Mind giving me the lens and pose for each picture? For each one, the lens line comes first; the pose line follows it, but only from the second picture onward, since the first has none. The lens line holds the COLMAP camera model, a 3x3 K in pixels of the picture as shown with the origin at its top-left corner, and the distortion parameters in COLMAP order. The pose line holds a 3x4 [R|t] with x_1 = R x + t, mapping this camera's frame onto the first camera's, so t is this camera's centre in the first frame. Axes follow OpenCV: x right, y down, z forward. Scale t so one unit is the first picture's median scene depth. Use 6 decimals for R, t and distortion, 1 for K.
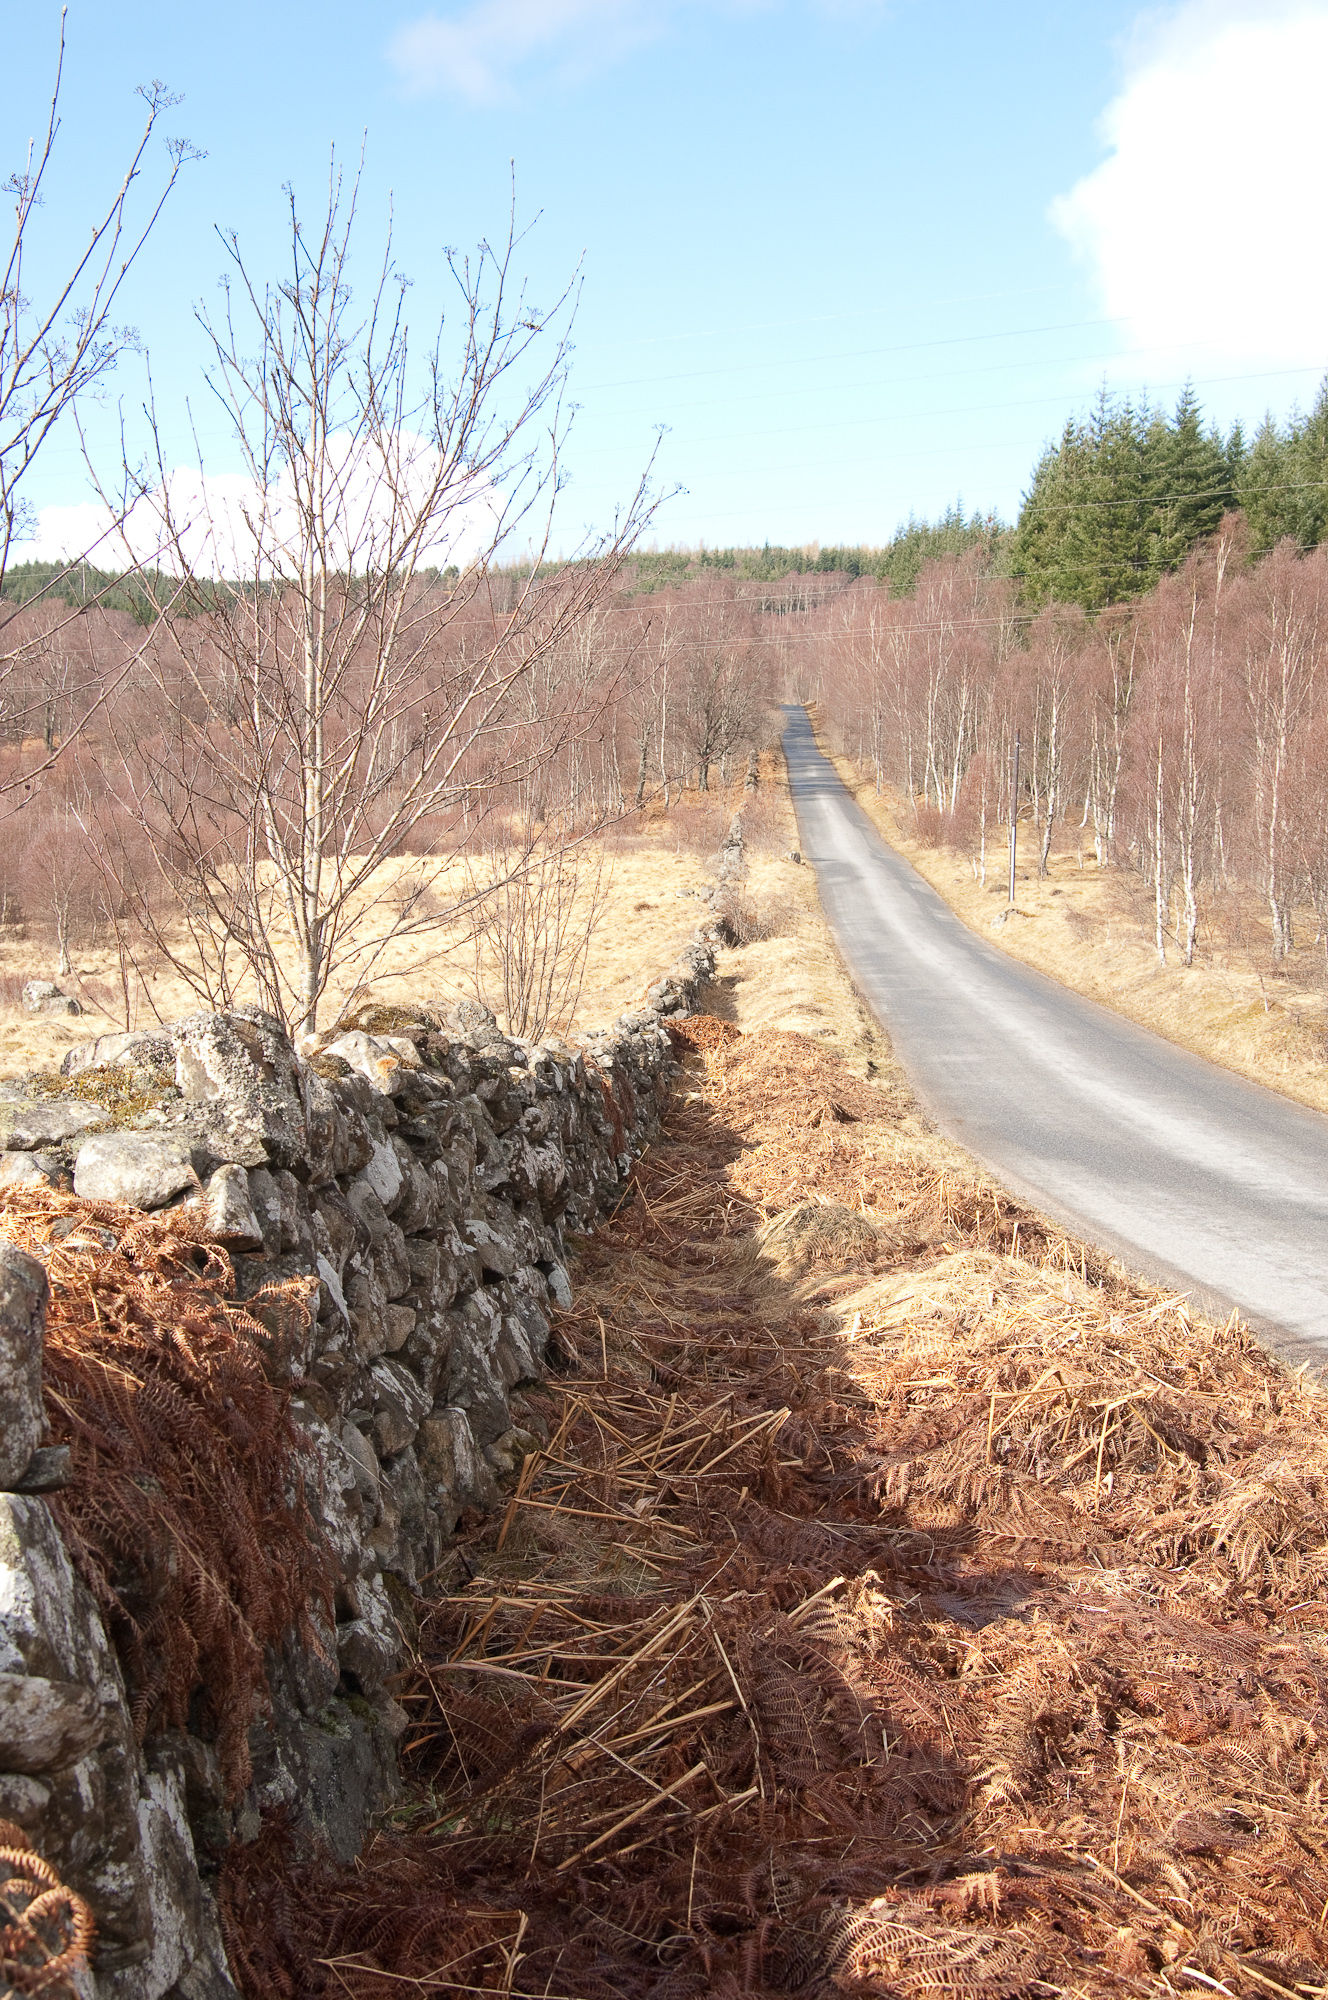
lens RADIAL K [[2457.8, 0, 665.5], [0, 2457.8, 1025.1], [0, 0, 1]] dist [-0.129401, 0.146200]
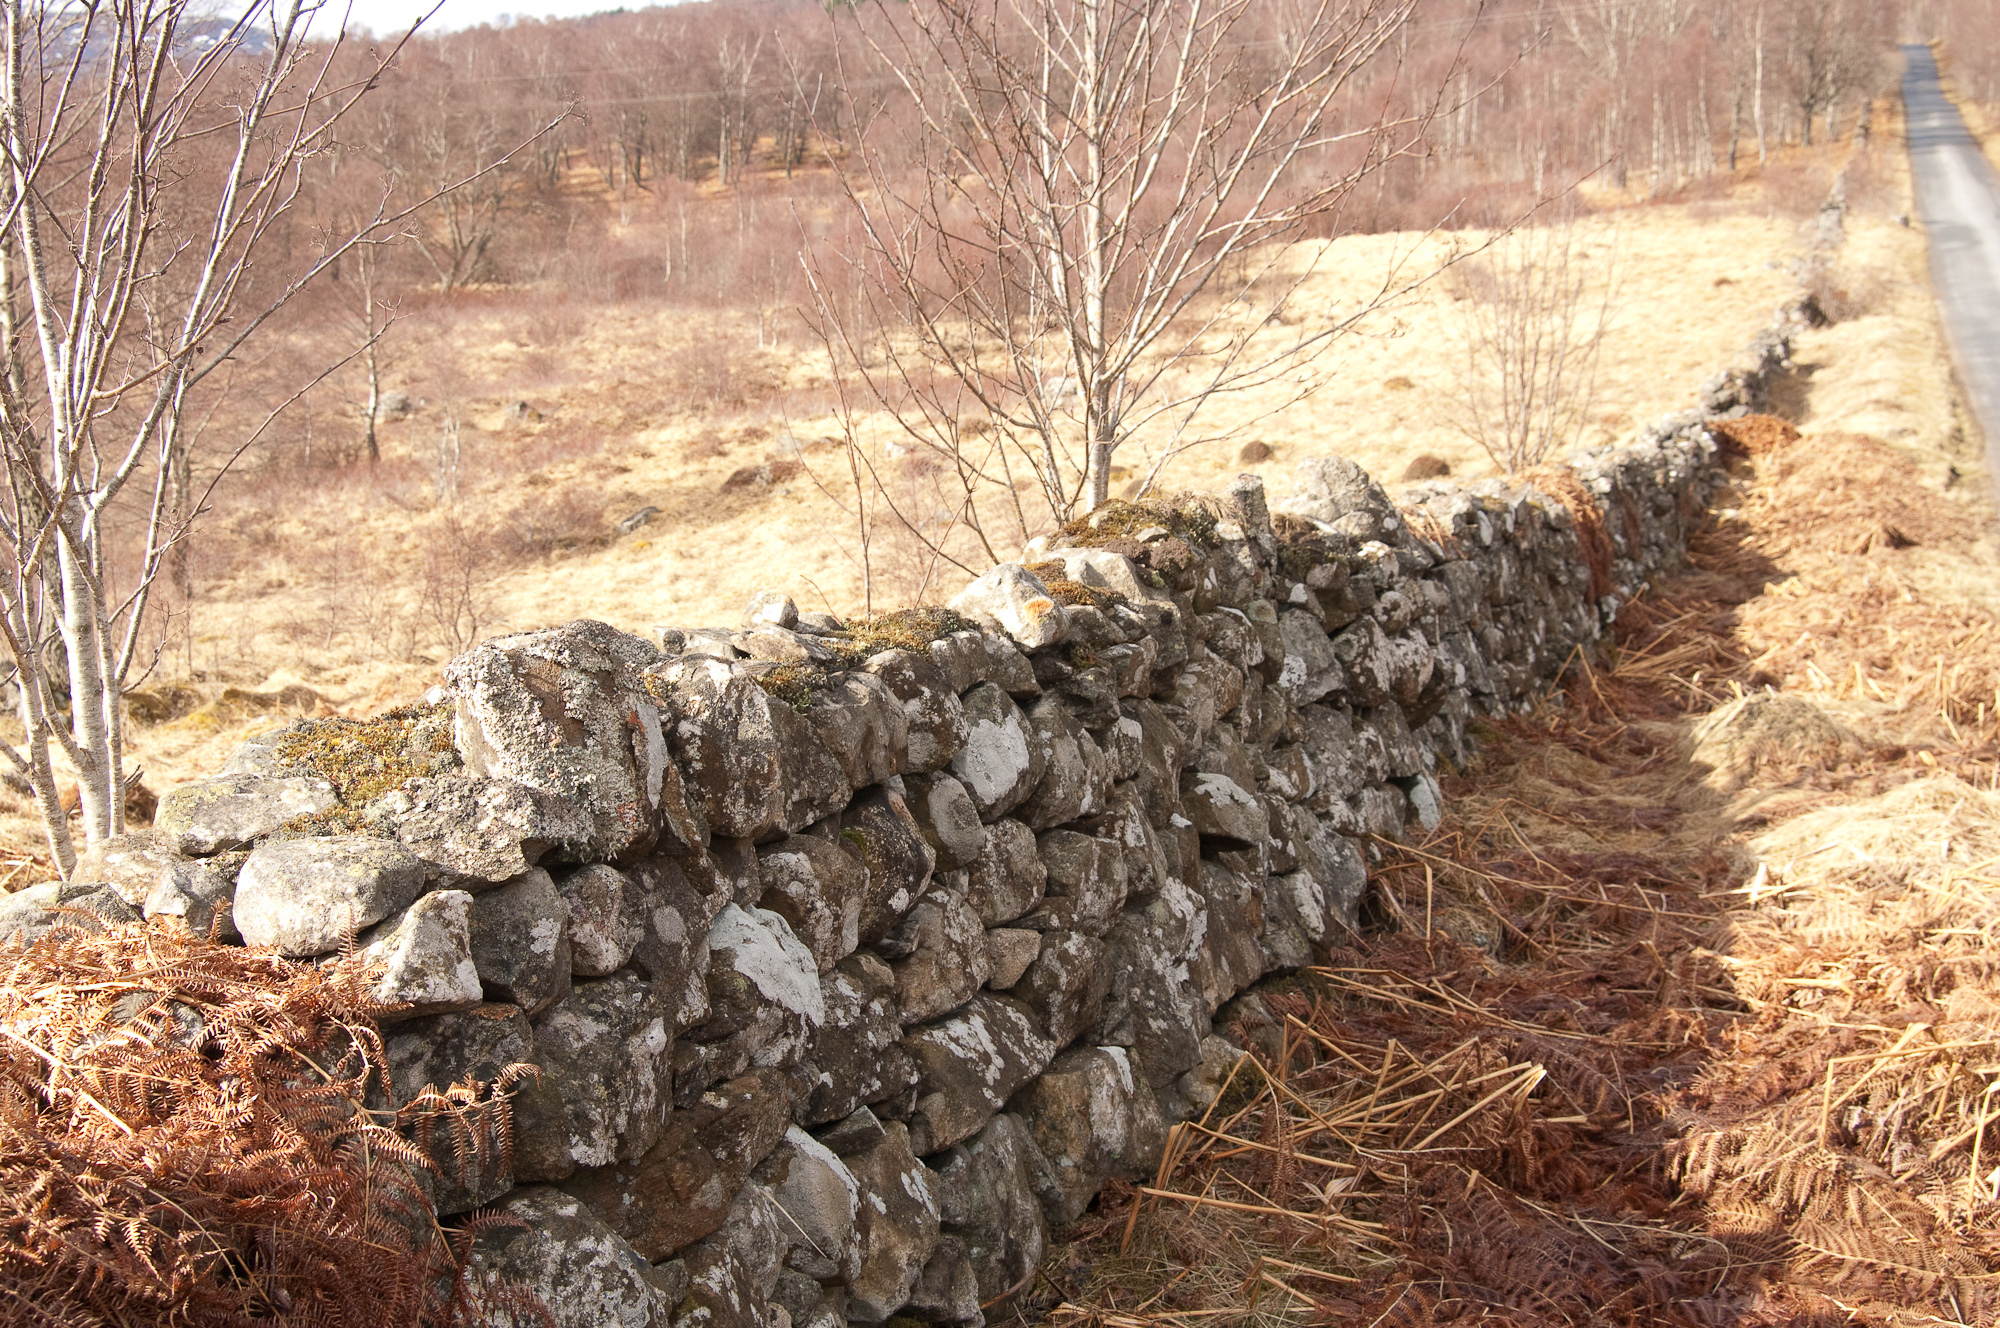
lens RADIAL K [[2564.7, 0, 1000.0], [0, 2564.7, 664.0], [0, 0, 1]] dist [-0.109618, 0.134693]
pose [[0.956576, 0.015415, -0.291074, 0.050273], [0.014031, 0.995008, 0.098809, -0.020749], [0.291144, -0.098602, 0.951584, 0.090324]]
